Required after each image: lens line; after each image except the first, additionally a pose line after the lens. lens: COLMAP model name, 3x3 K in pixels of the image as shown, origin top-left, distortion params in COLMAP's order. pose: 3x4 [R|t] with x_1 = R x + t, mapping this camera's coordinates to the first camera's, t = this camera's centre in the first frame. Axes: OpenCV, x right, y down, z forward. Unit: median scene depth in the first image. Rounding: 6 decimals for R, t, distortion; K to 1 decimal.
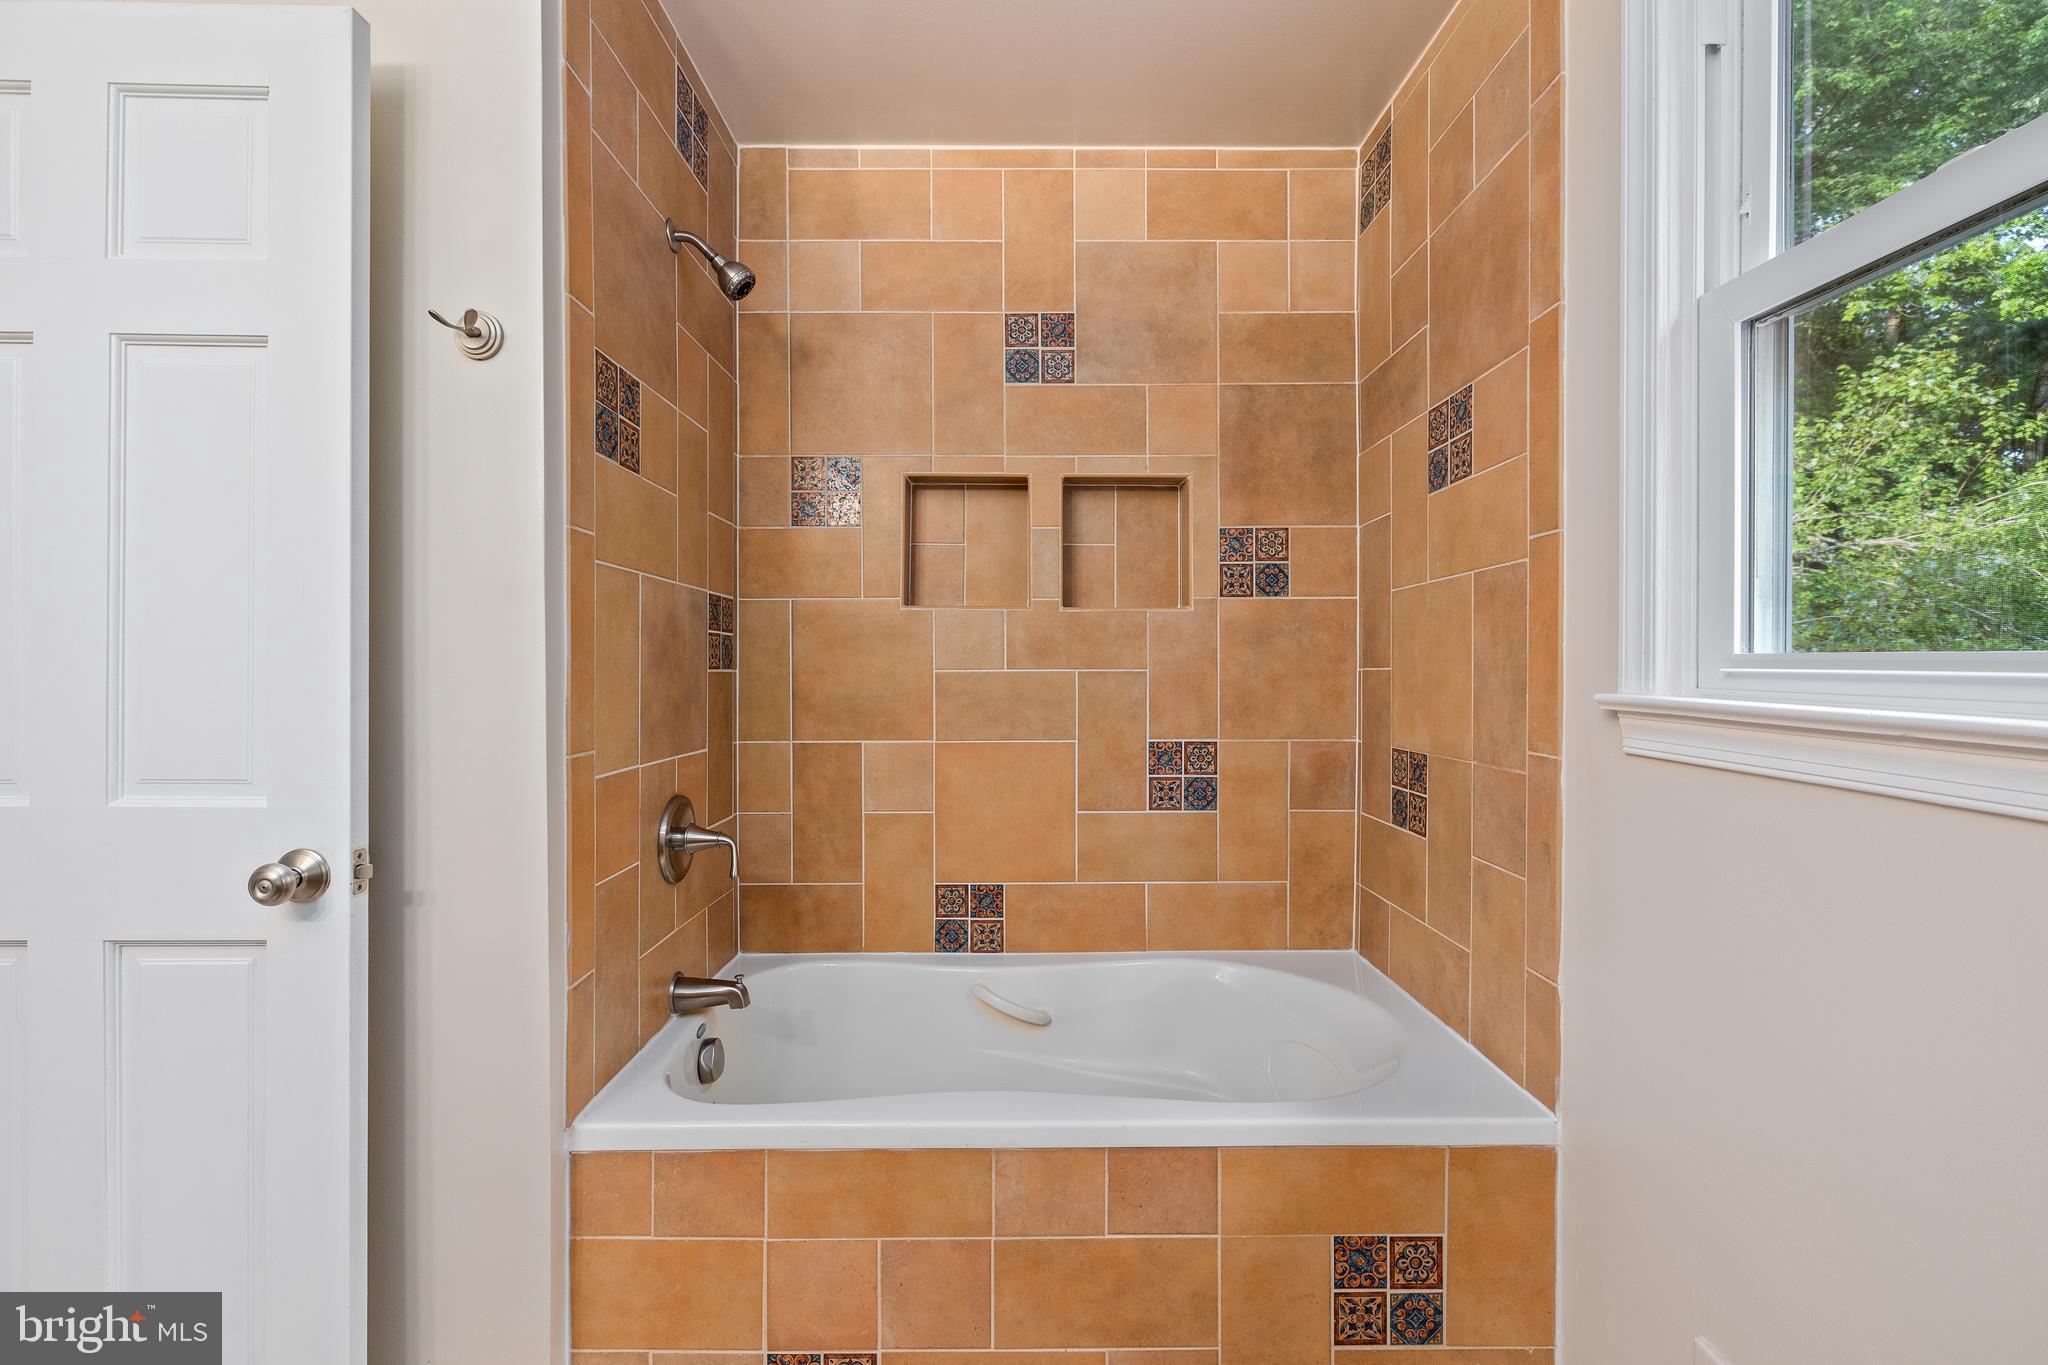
lens RADIAL K [[869.8, 0, 1030.5], [0, 869.8, 678.3], [0, 0, 1]] dist [-0.001626, -0.000267]
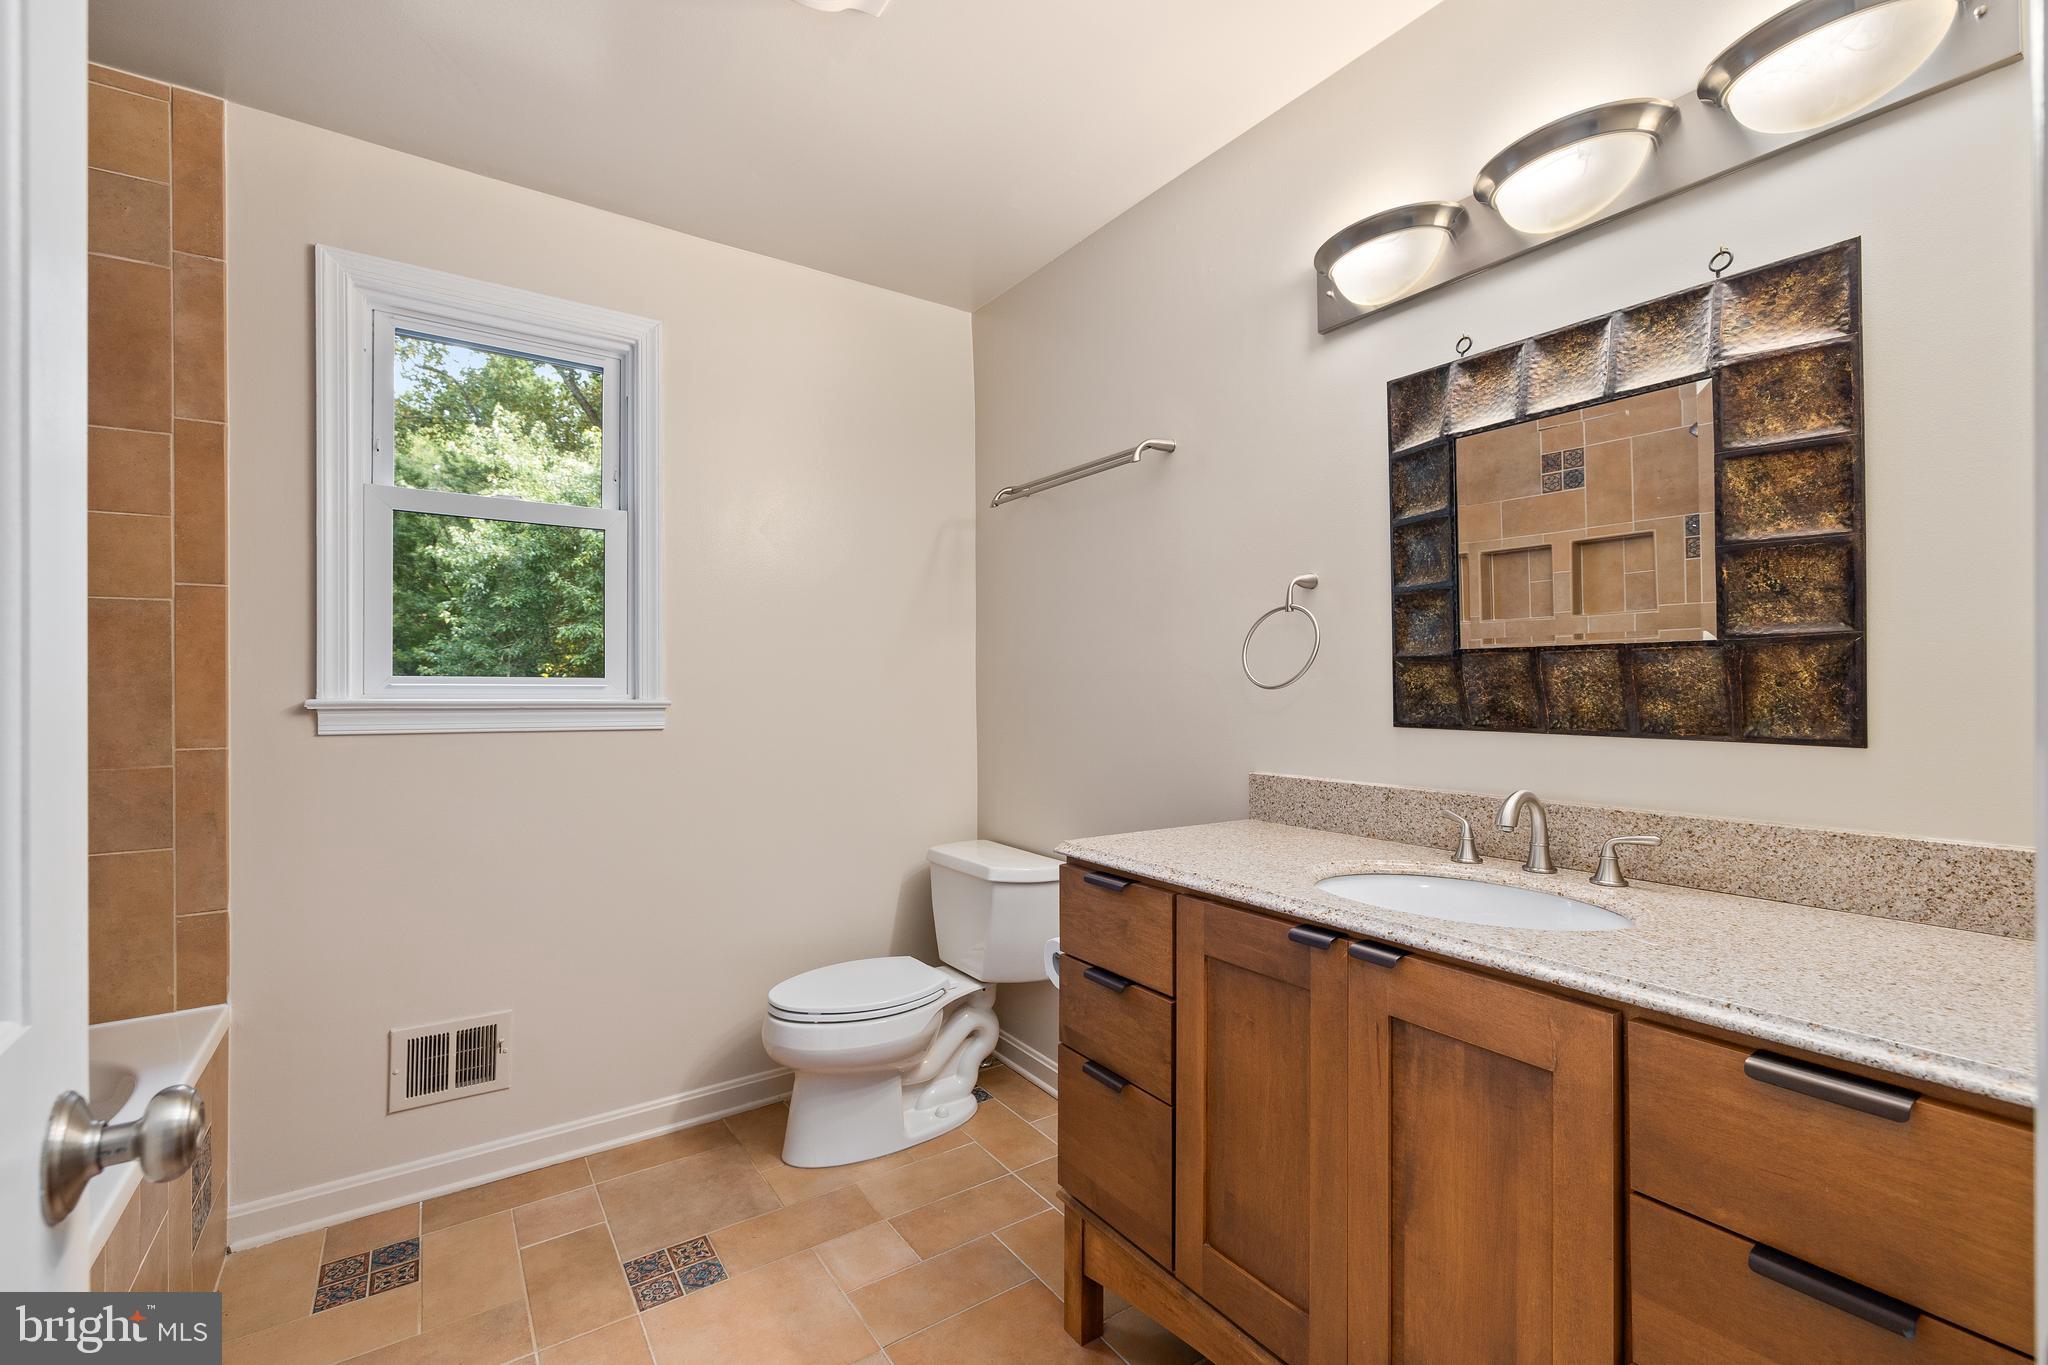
lens RADIAL K [[869.8, 0, 1023.0], [0, 869.8, 675.8], [0, 0, 1]] dist [-0.001626, -0.000267]
pose [[-0.561206, 0.005418, 0.827658, -1.254954], [0.012689, 0.999917, 0.002059, -0.011307], [-0.827579, 0.011657, -0.561228, 0.712520]]
